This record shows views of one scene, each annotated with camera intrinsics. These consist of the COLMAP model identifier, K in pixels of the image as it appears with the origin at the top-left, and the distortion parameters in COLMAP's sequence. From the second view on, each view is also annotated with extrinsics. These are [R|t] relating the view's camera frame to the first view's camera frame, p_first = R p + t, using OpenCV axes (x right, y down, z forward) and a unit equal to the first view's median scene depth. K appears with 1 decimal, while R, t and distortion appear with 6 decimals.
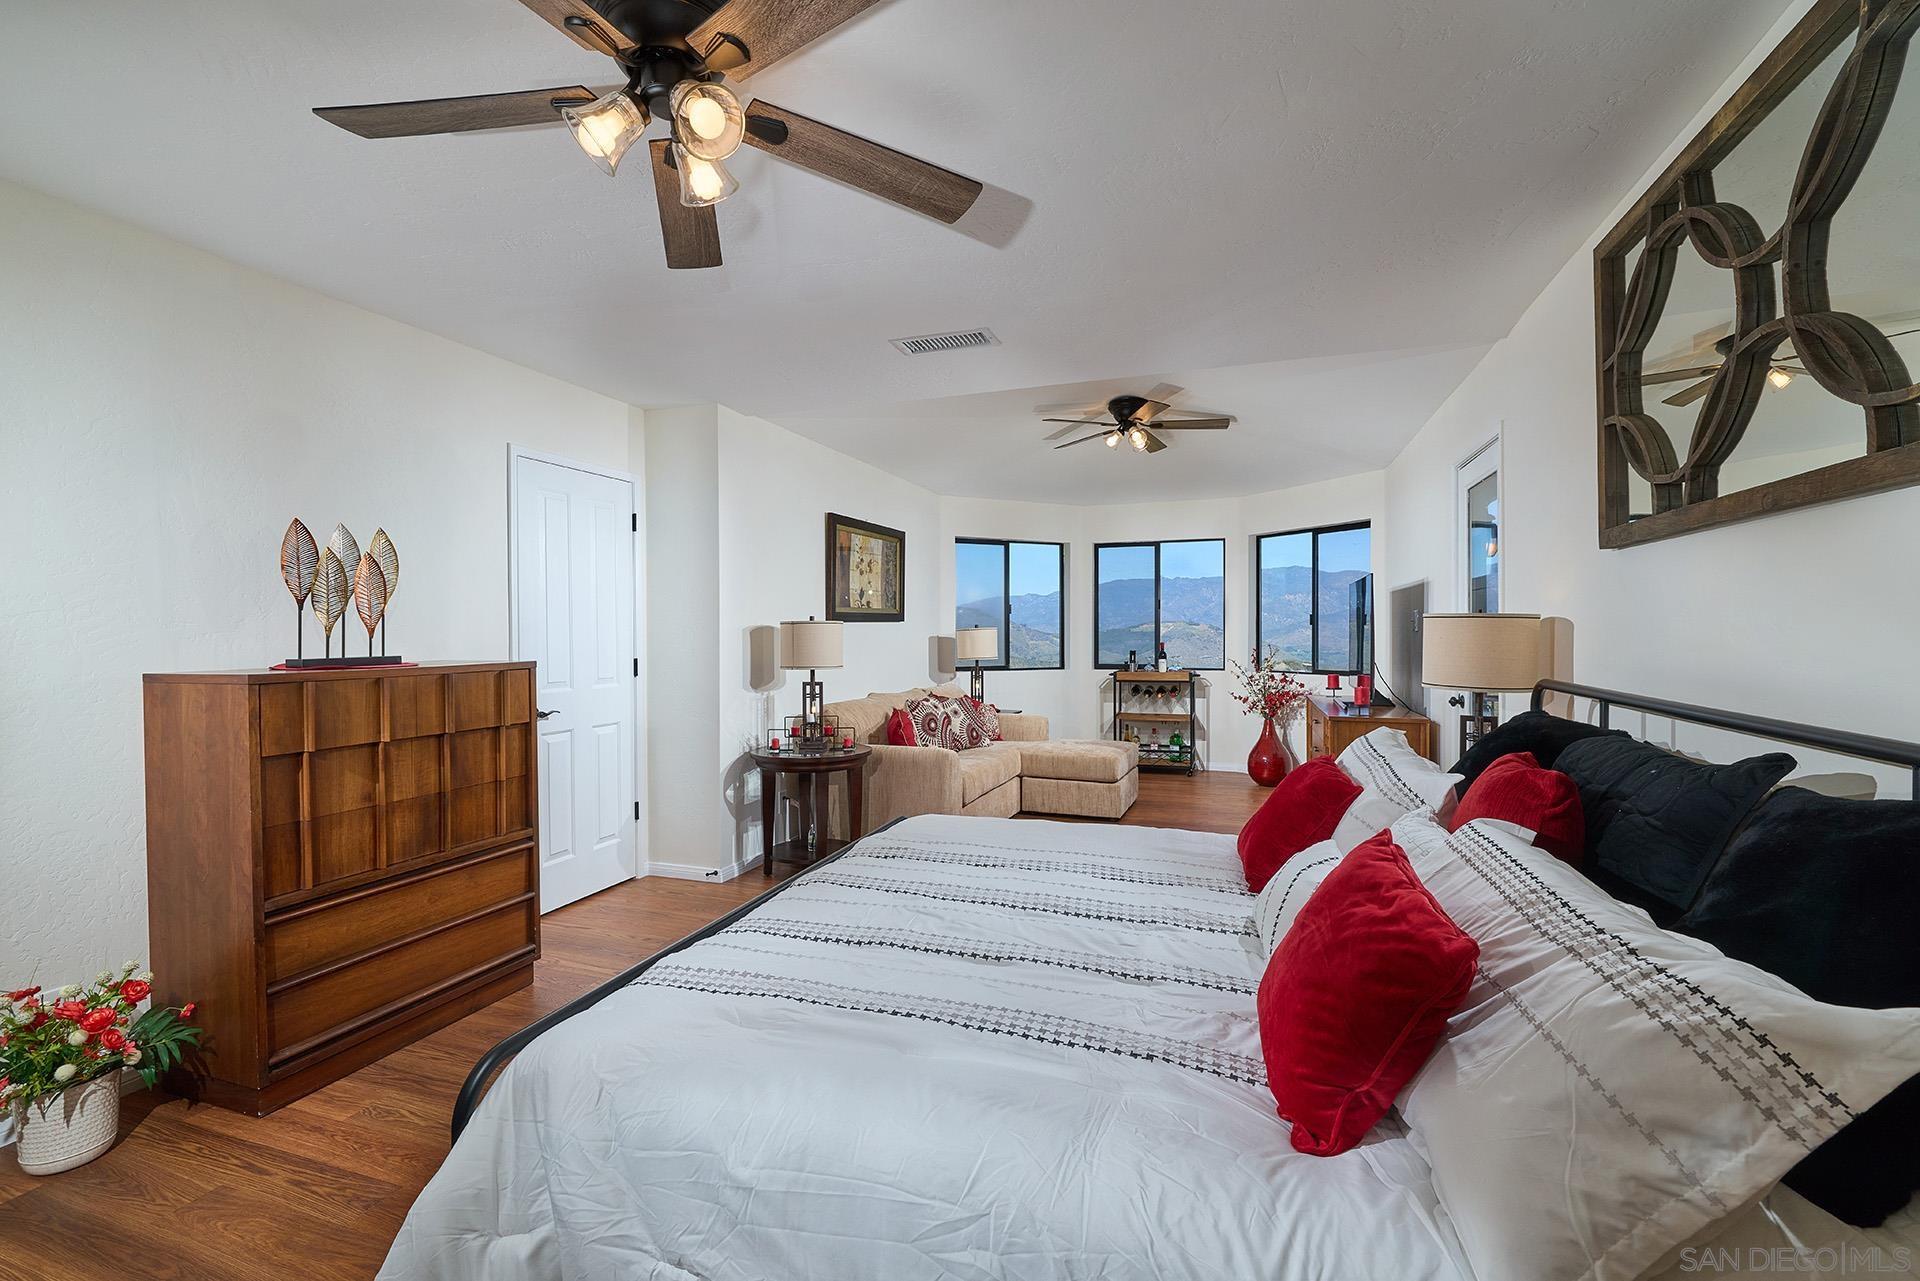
lens RADIAL K [[830.9, 0, 949.8], [0, 830.9, 640.9], [0, 0, 1]] dist [0.000561, 0.000348]
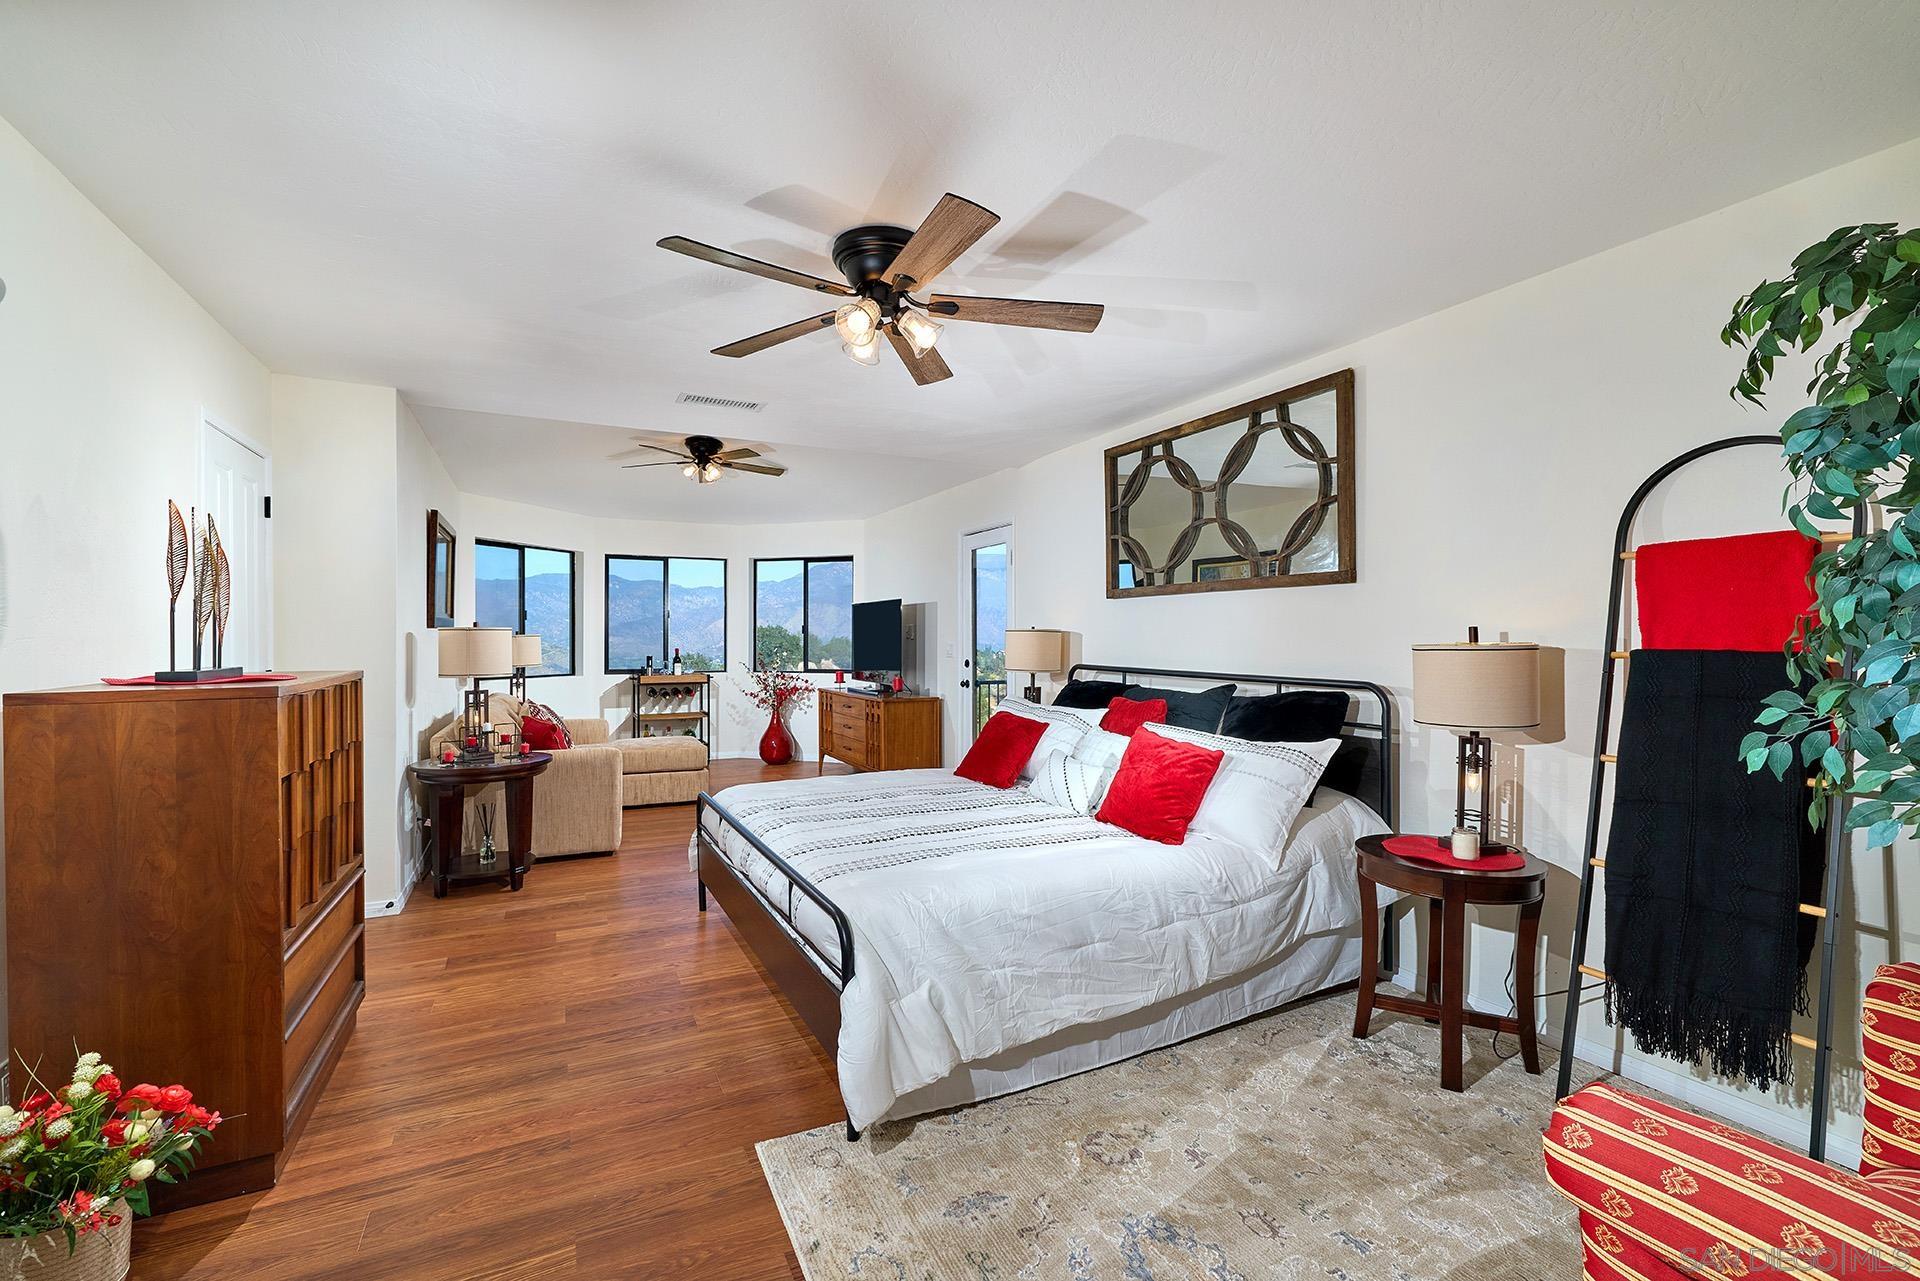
lens RADIAL K [[830.9, 0, 959.0], [0, 830.9, 641.9], [0, 0, 1]] dist [0.000561, 0.000348]
pose [[0.692359, -0.001220, 0.721552, -0.312005], [0.006666, 0.999967, -0.004705, 0.000861], [-0.721523, 0.008067, 0.692344, -0.046765]]
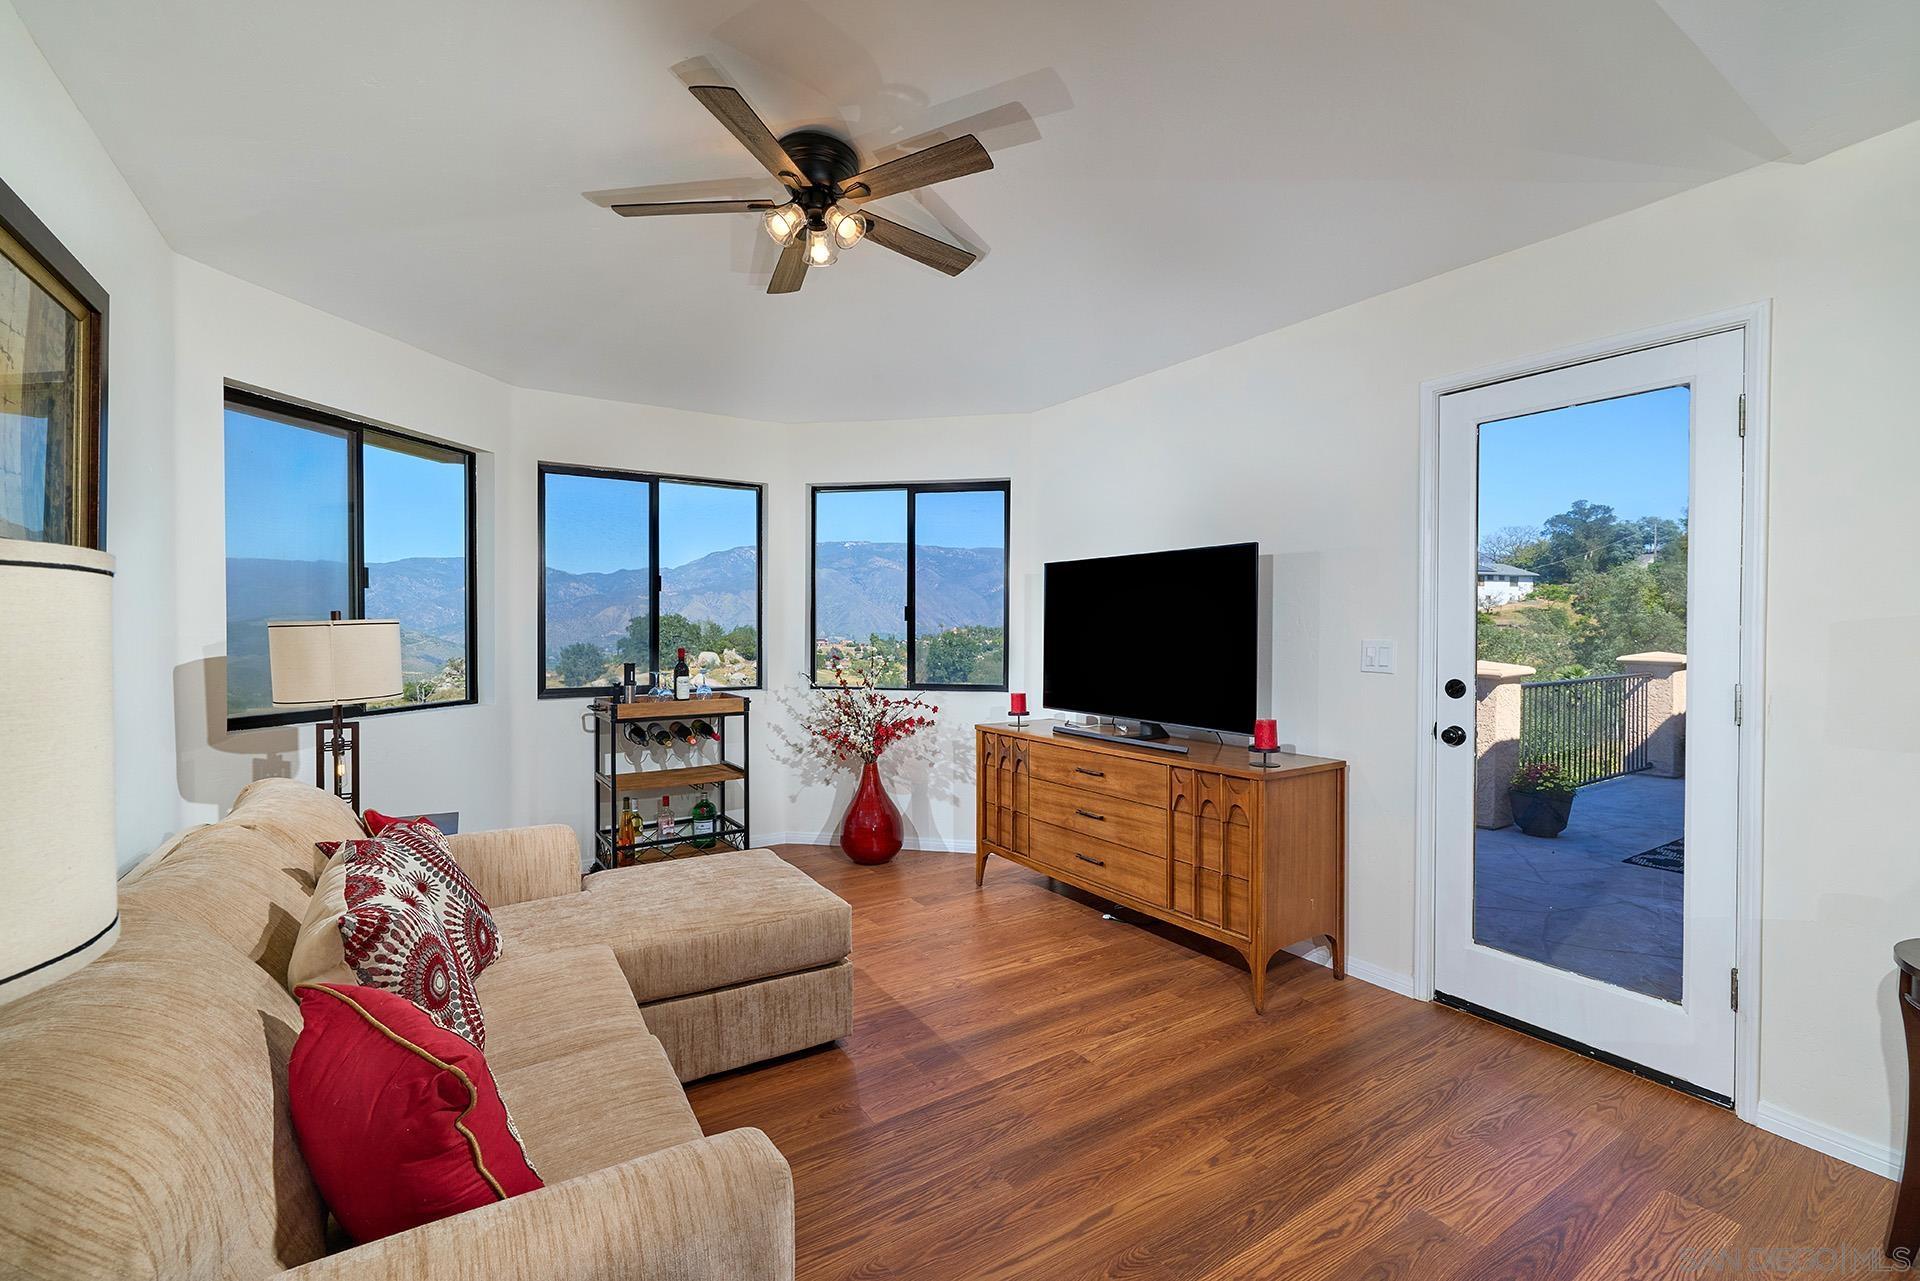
lens RADIAL K [[830.9, 0, 955.1], [0, 830.9, 635.4], [0, 0, 1]] dist [0.000561, 0.000348]
pose [[0.602773, -0.002311, 0.797909, -0.102990], [0.004660, 0.999989, -0.000624, -0.006323], [-0.797899, 0.004094, 0.602777, 0.539745]]
